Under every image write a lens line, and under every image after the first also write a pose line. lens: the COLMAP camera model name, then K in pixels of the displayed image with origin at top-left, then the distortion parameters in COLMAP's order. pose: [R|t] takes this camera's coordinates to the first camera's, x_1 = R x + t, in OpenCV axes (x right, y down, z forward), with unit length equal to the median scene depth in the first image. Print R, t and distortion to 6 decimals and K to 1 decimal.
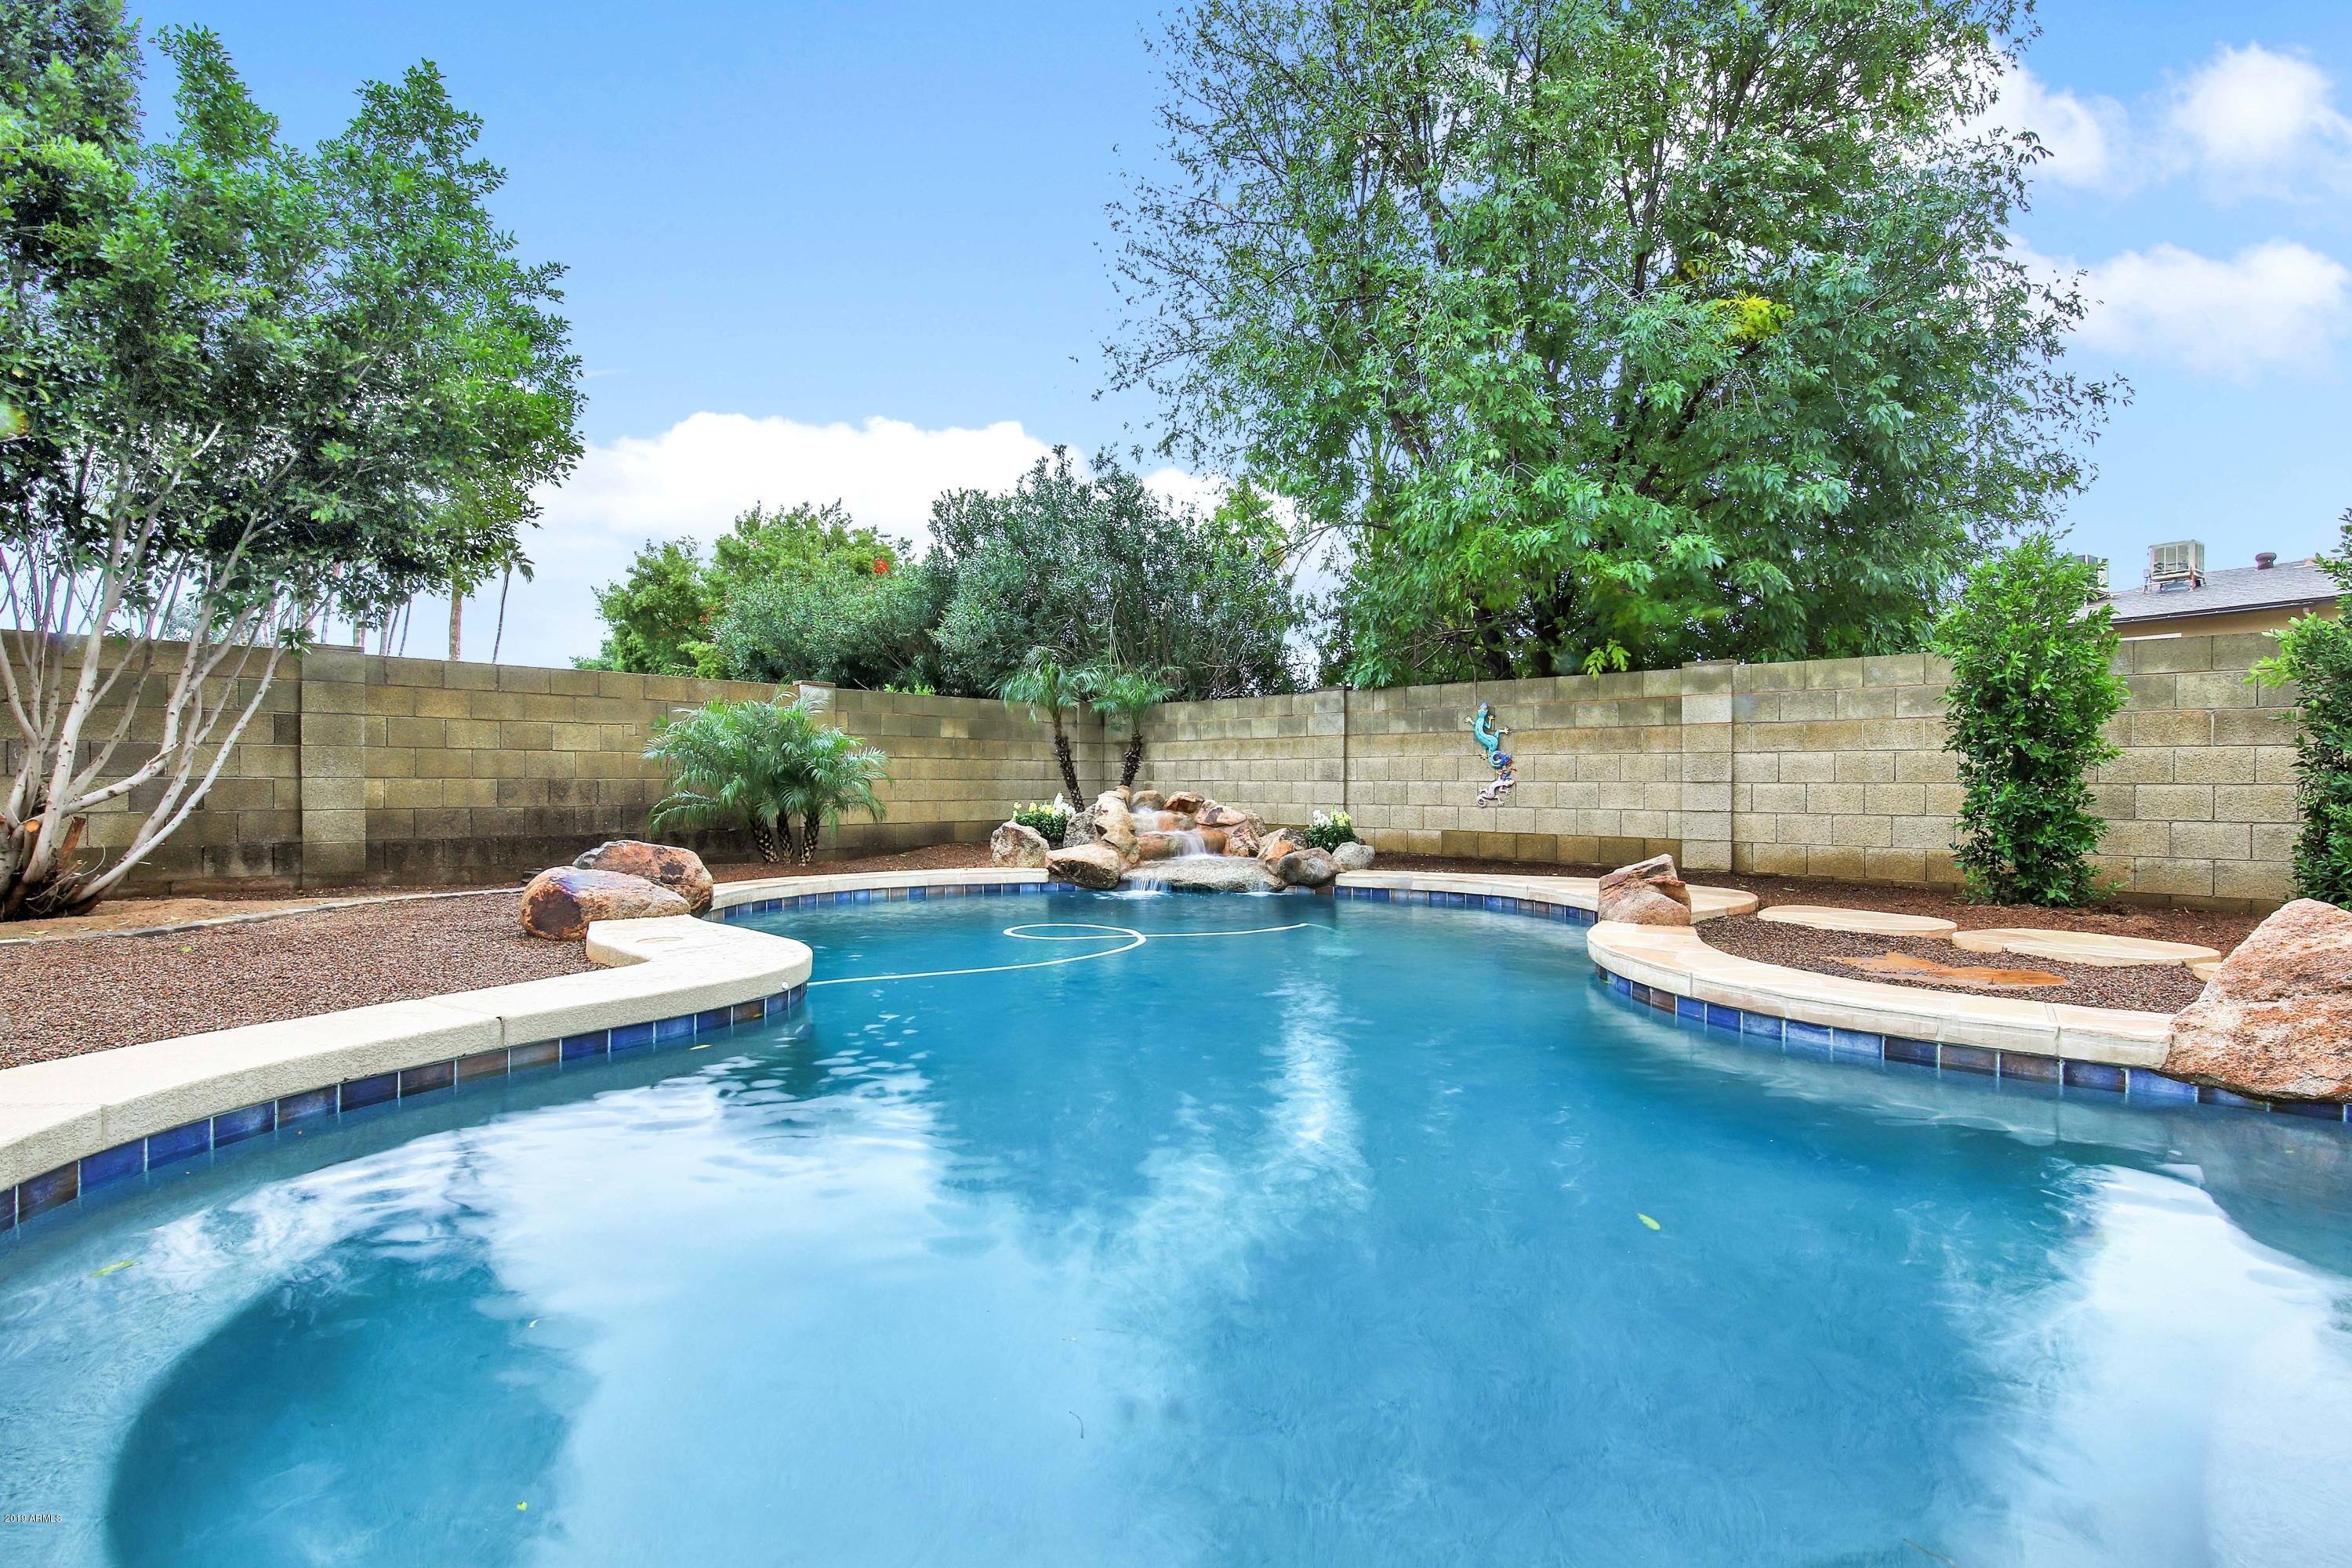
lens RADIAL K [[1068.7, 0, 1168.2], [0, 1068.7, 777.5], [0, 0, 1]] dist [-0.015933, -0.000240]
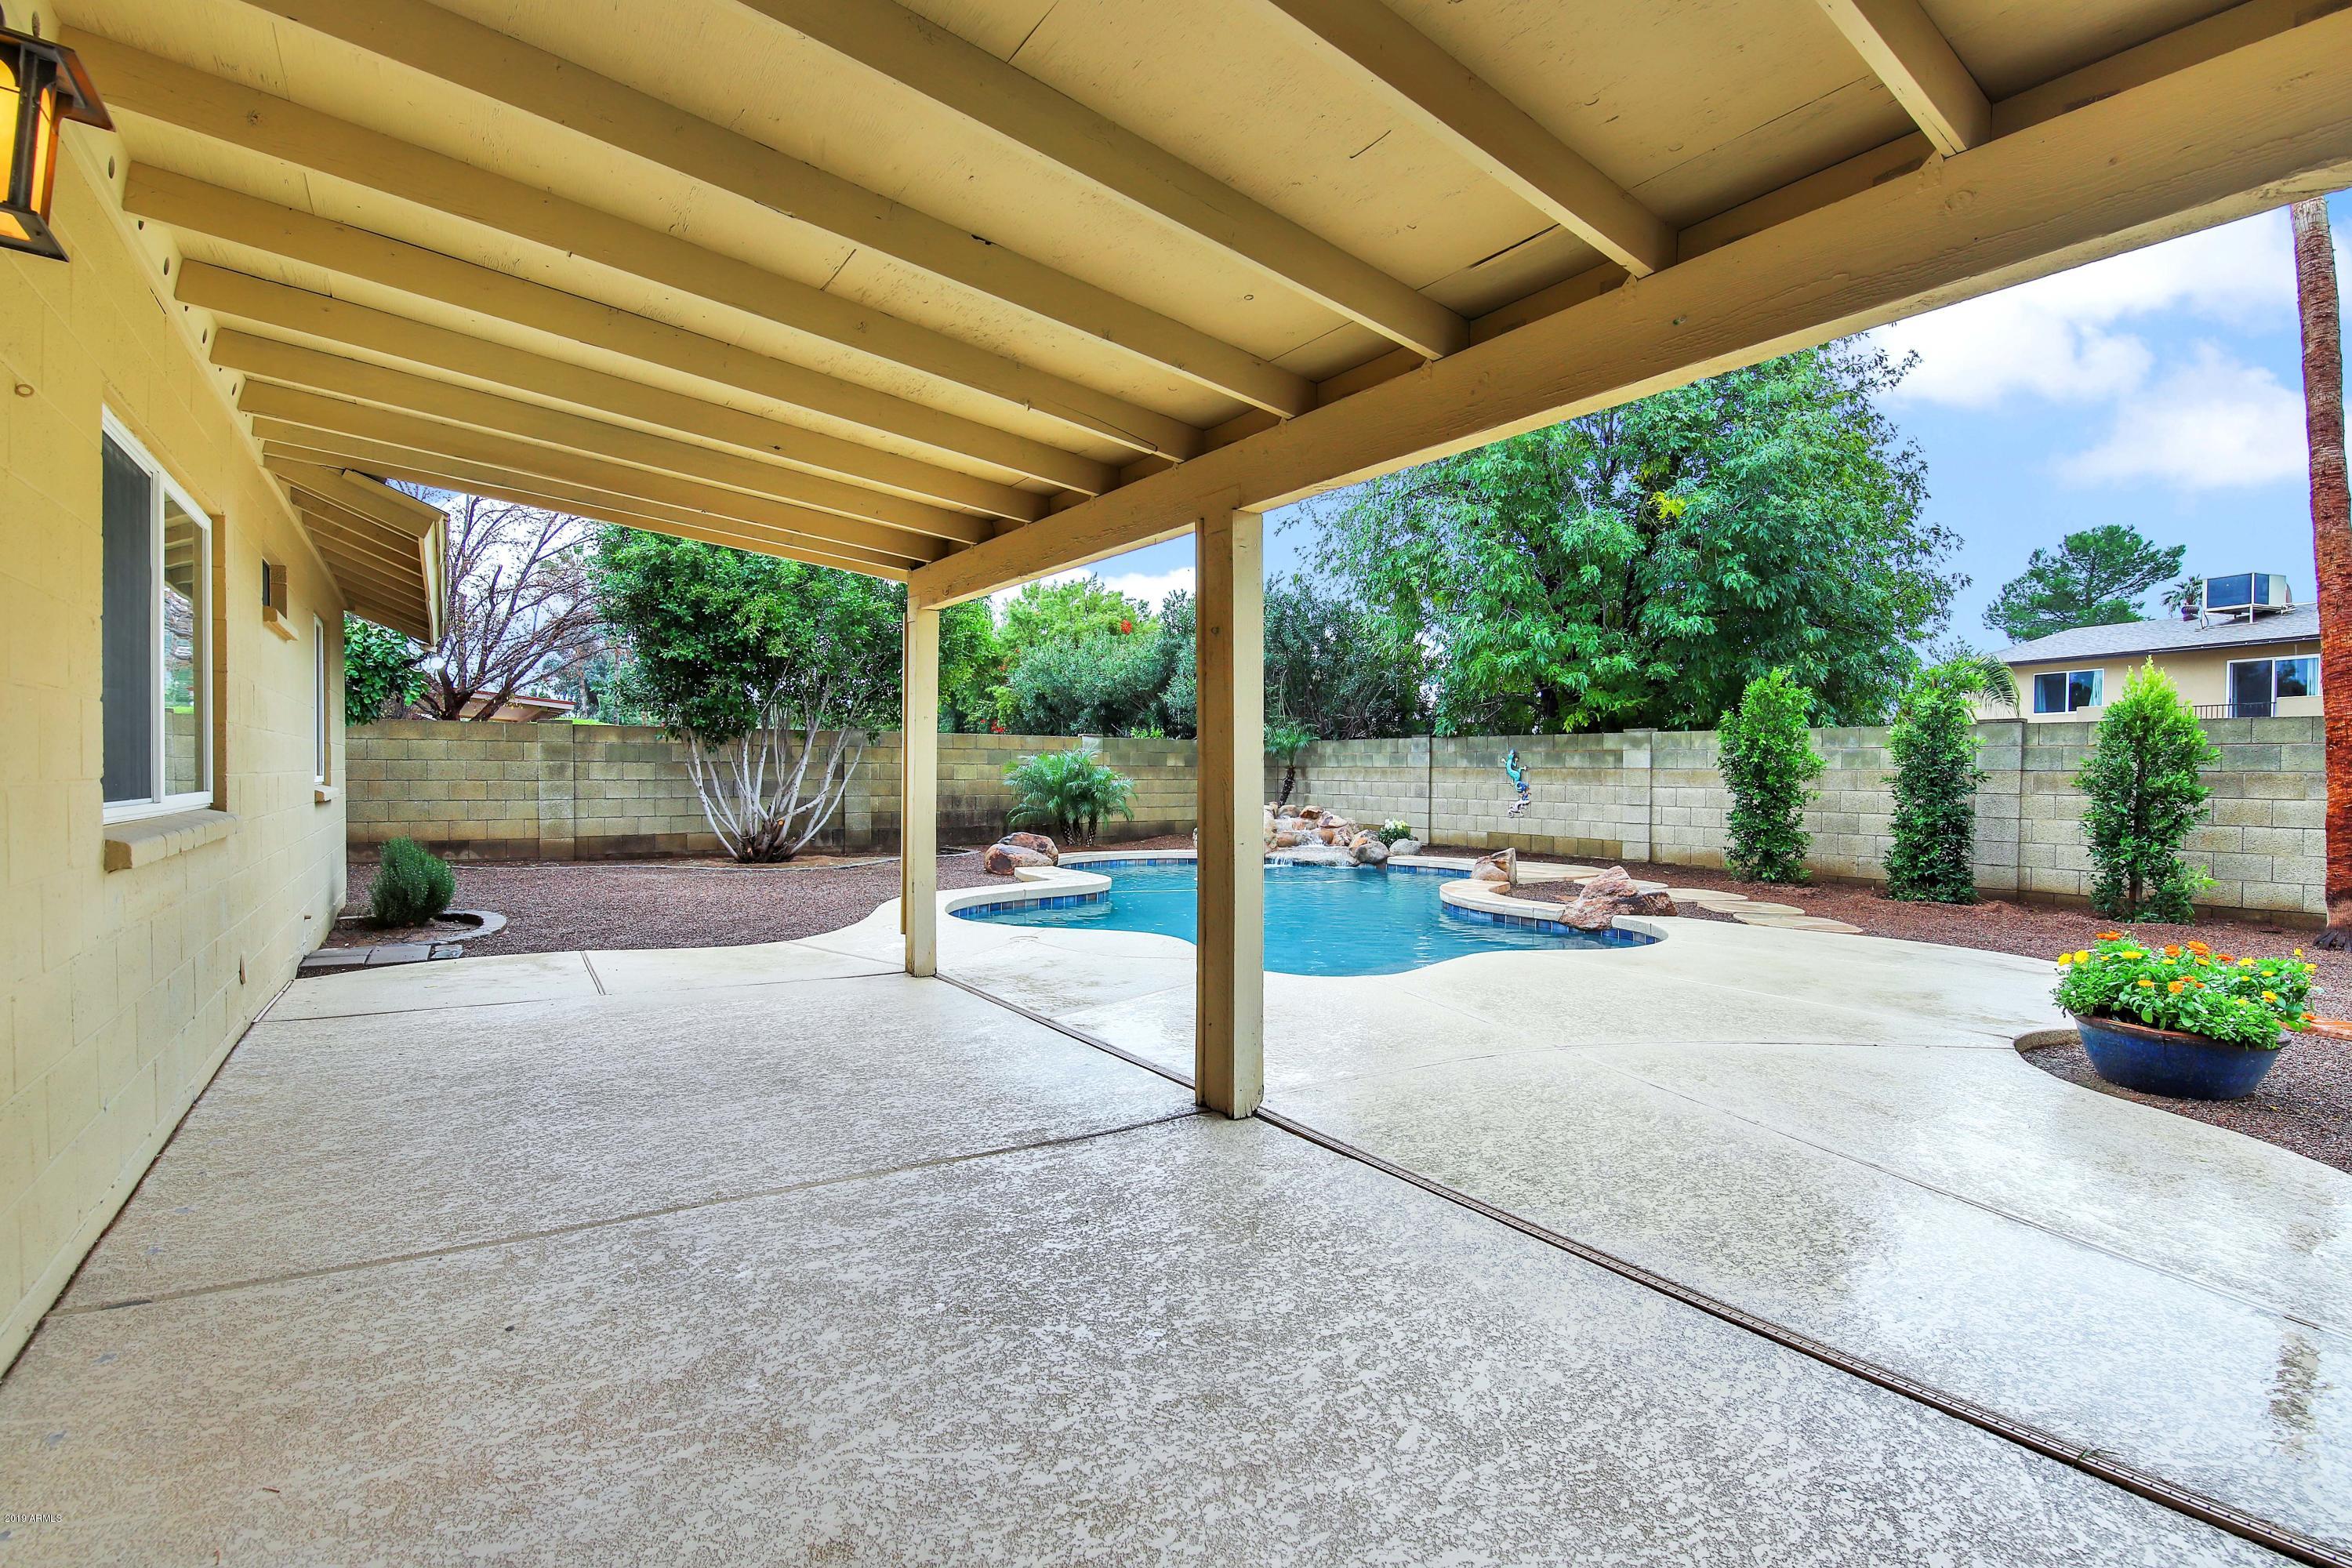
lens RADIAL K [[1068.7, 0, 1174.5], [0, 1068.7, 787.2], [0, 0, 1]] dist [-0.015933, -0.000240]
pose [[0.977951, 0.008336, -0.208670, 0.158755], [-0.004501, 0.999812, 0.018845, -0.047400], [0.208787, -0.017490, 0.977805, -0.672137]]
